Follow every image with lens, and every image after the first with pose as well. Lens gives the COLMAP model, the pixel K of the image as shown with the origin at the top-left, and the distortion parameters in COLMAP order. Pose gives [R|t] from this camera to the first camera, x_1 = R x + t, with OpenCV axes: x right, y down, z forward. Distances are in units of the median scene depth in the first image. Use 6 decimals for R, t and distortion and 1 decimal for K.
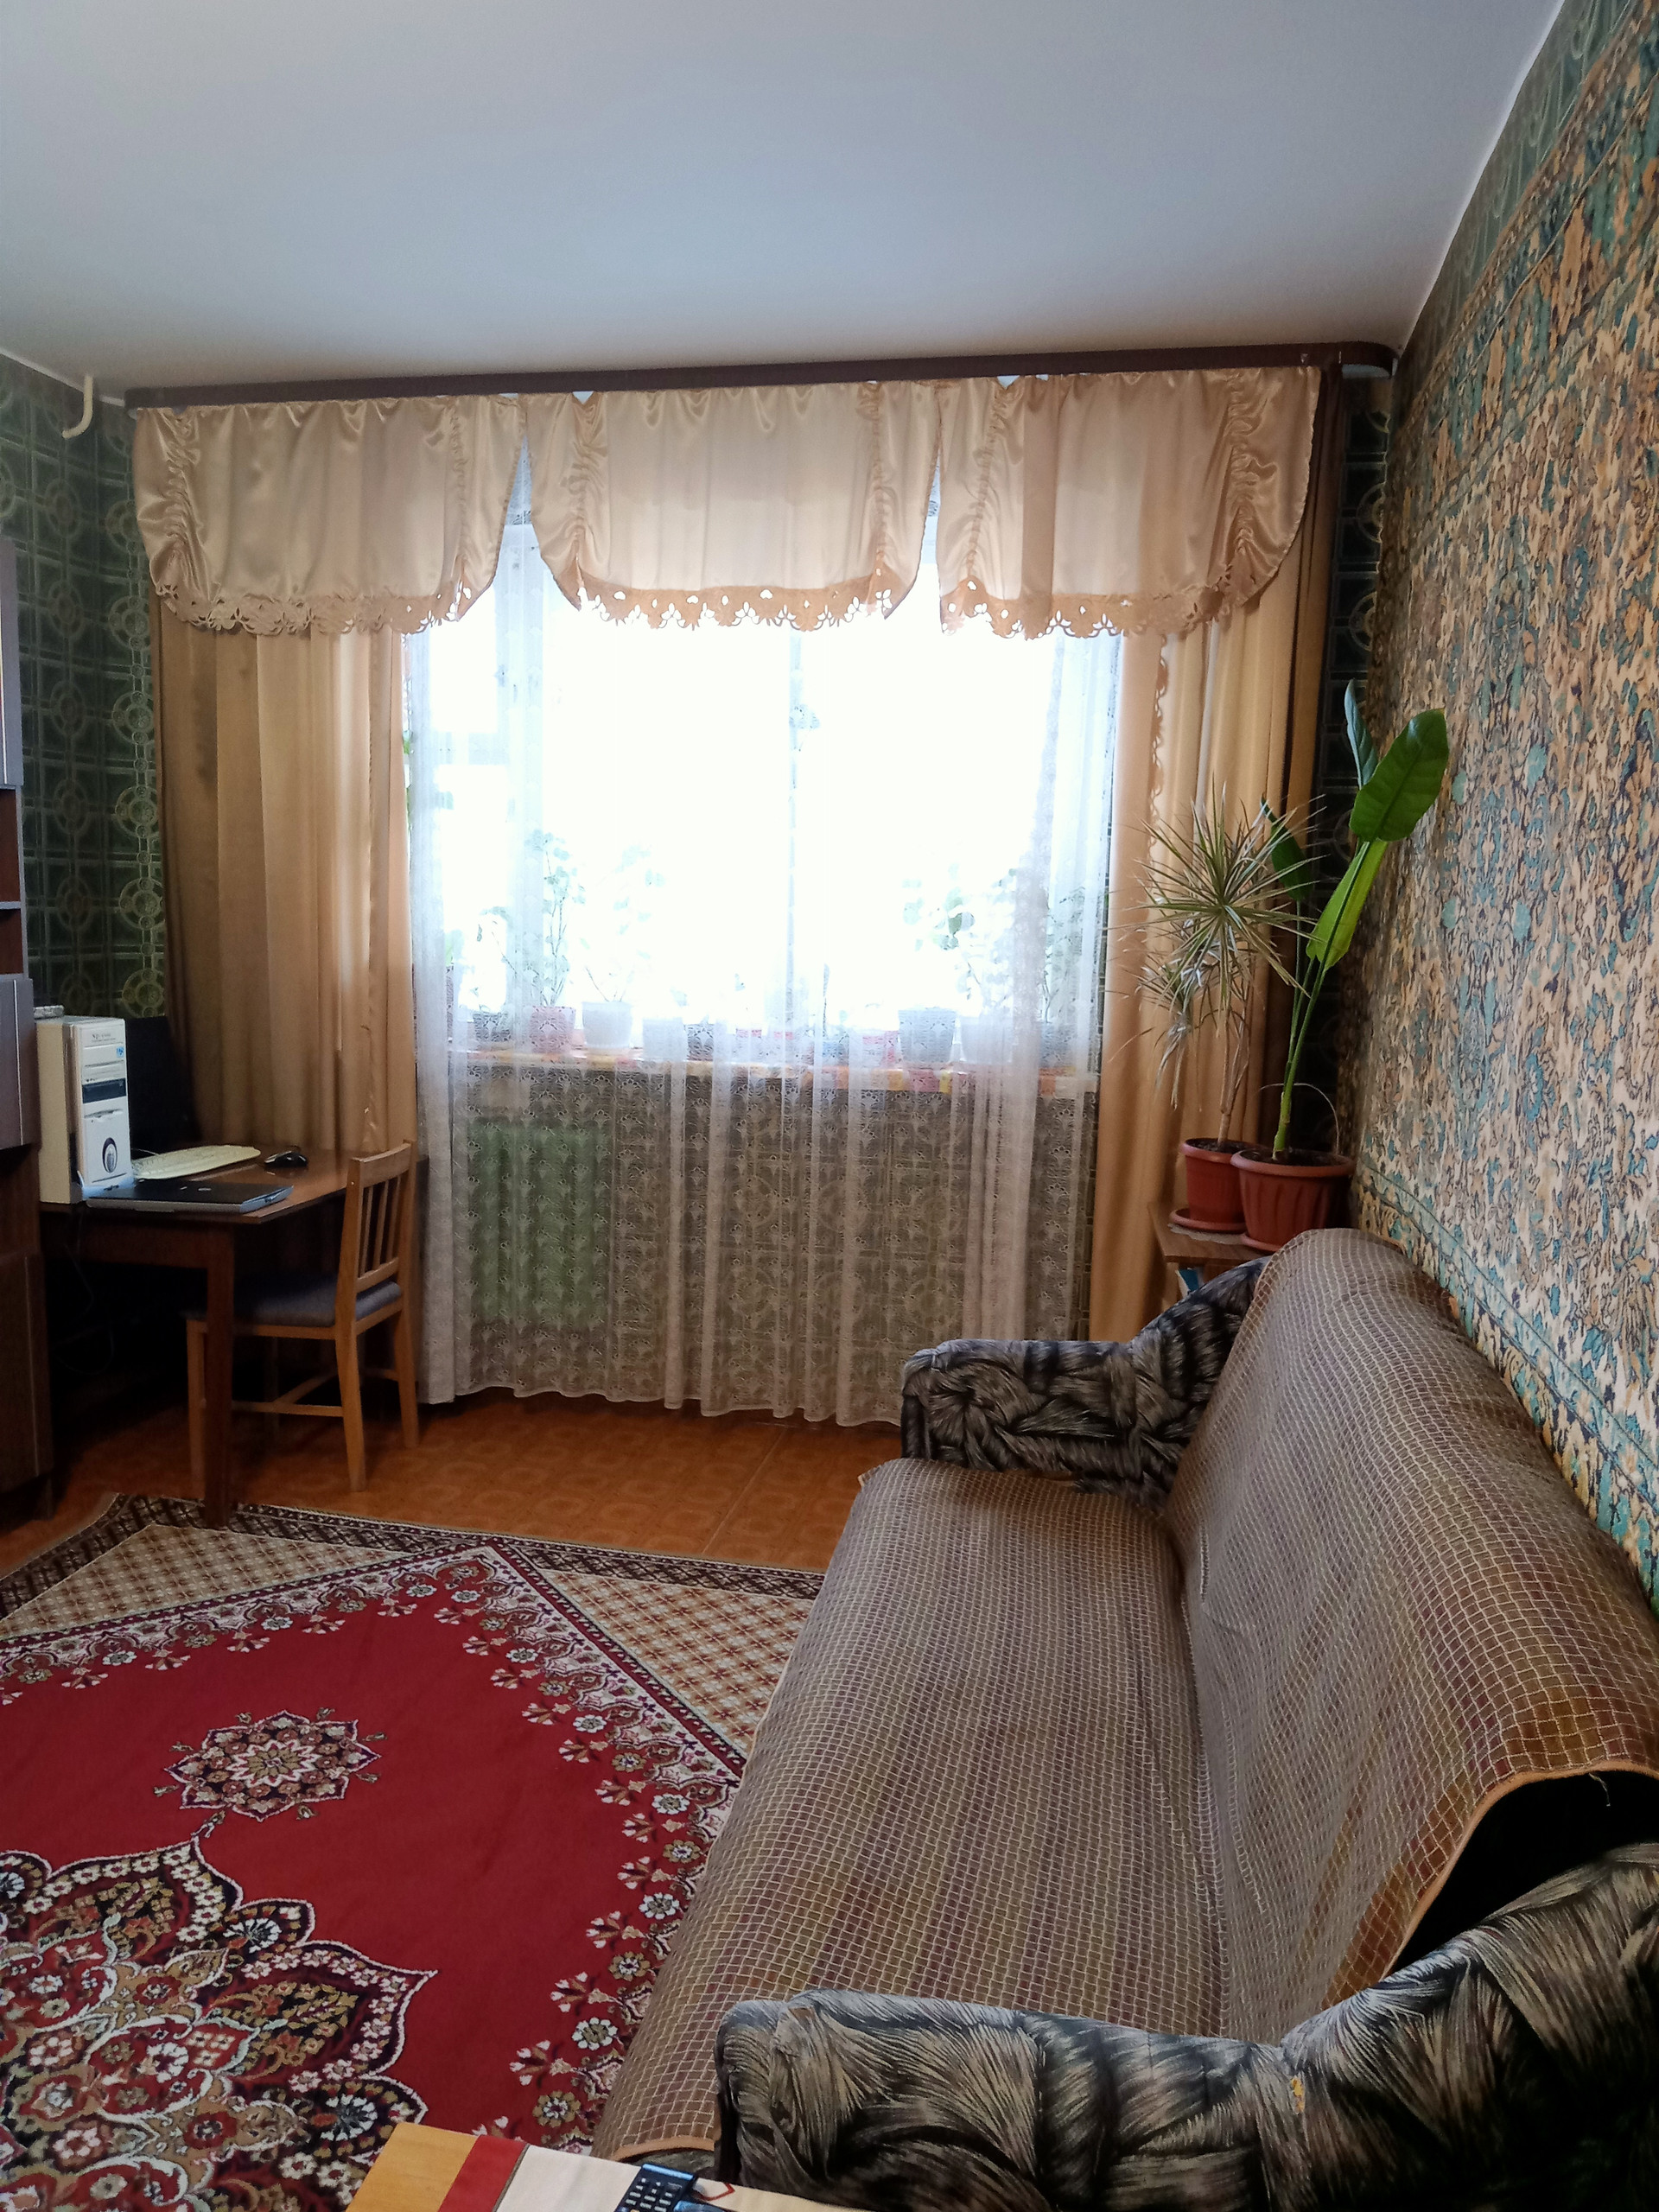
lens RADIAL K [[1673.9, 0, 825.5], [0, 1673.9, 1097.1], [0, 0, 1]] dist [-0.001595, 0.007879]
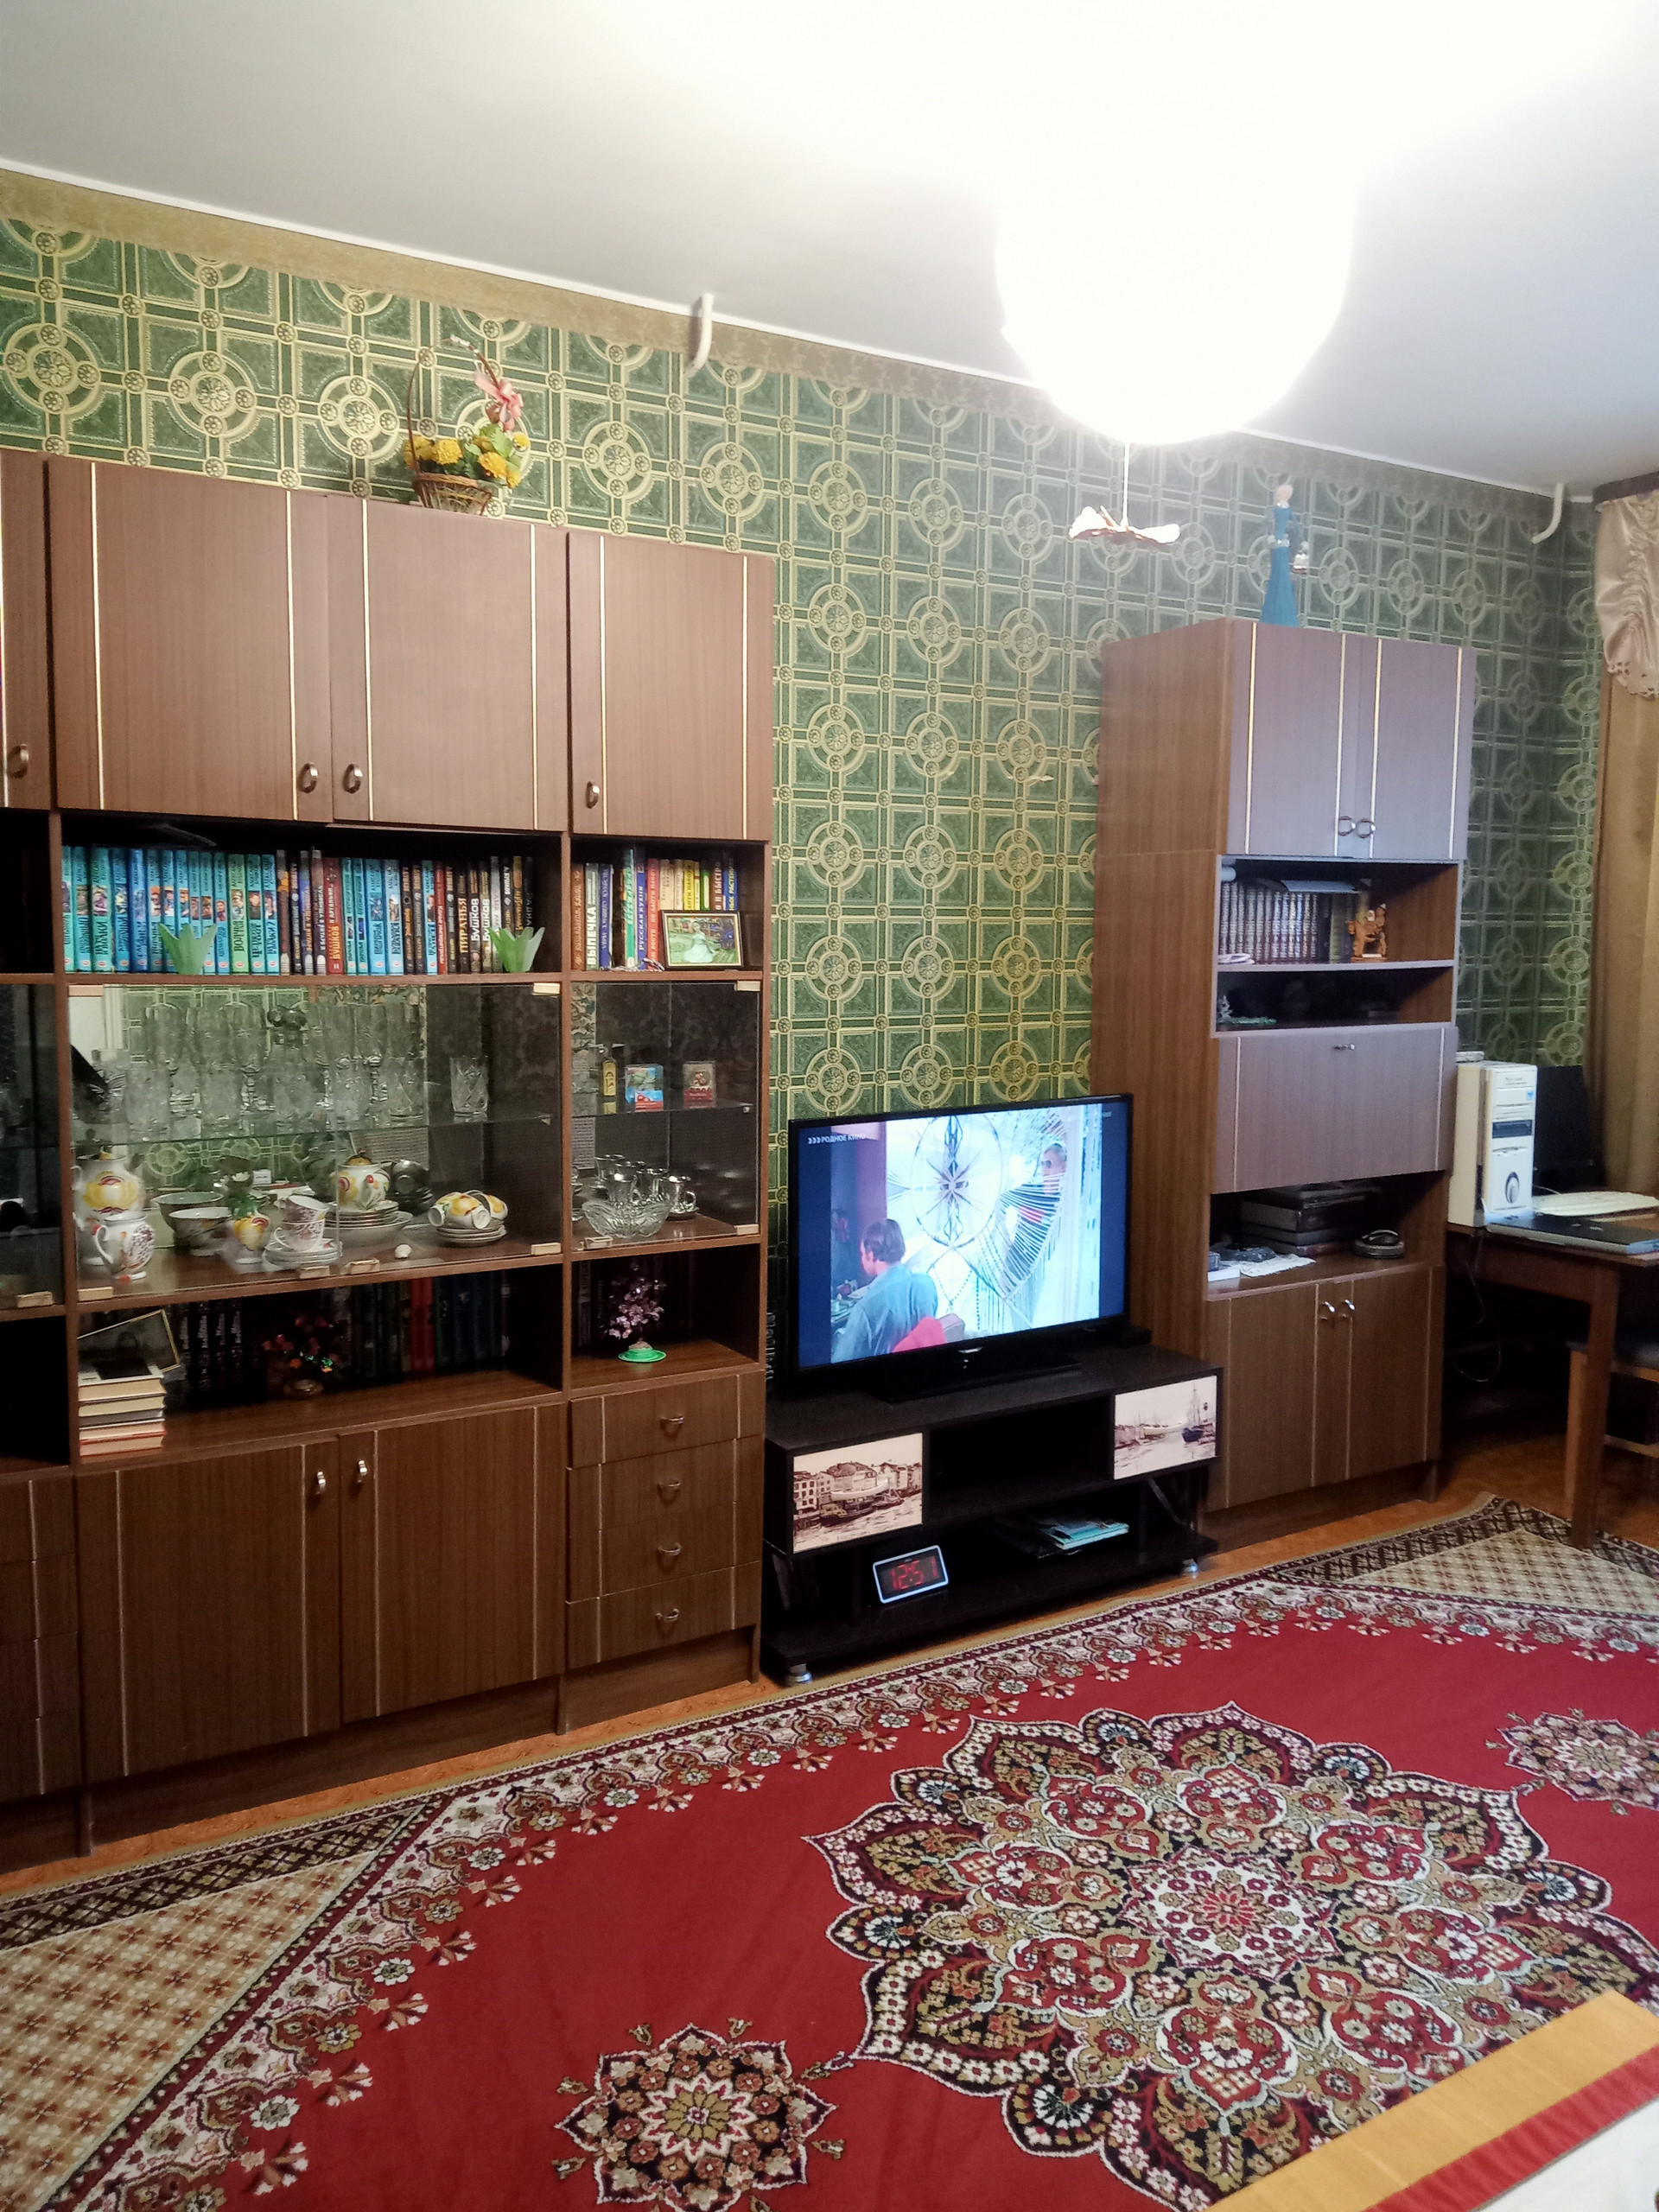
lens RADIAL K [[1673.9, 0, 830.7], [0, 1673.9, 1097.4], [0, 0, 1]] dist [-0.001595, 0.007879]
pose [[0.679593, 0.060065, -0.731126, 0.080109], [-0.083386, 0.996508, 0.004359, 0.008587], [0.728835, 0.058003, 0.682229, -0.097131]]
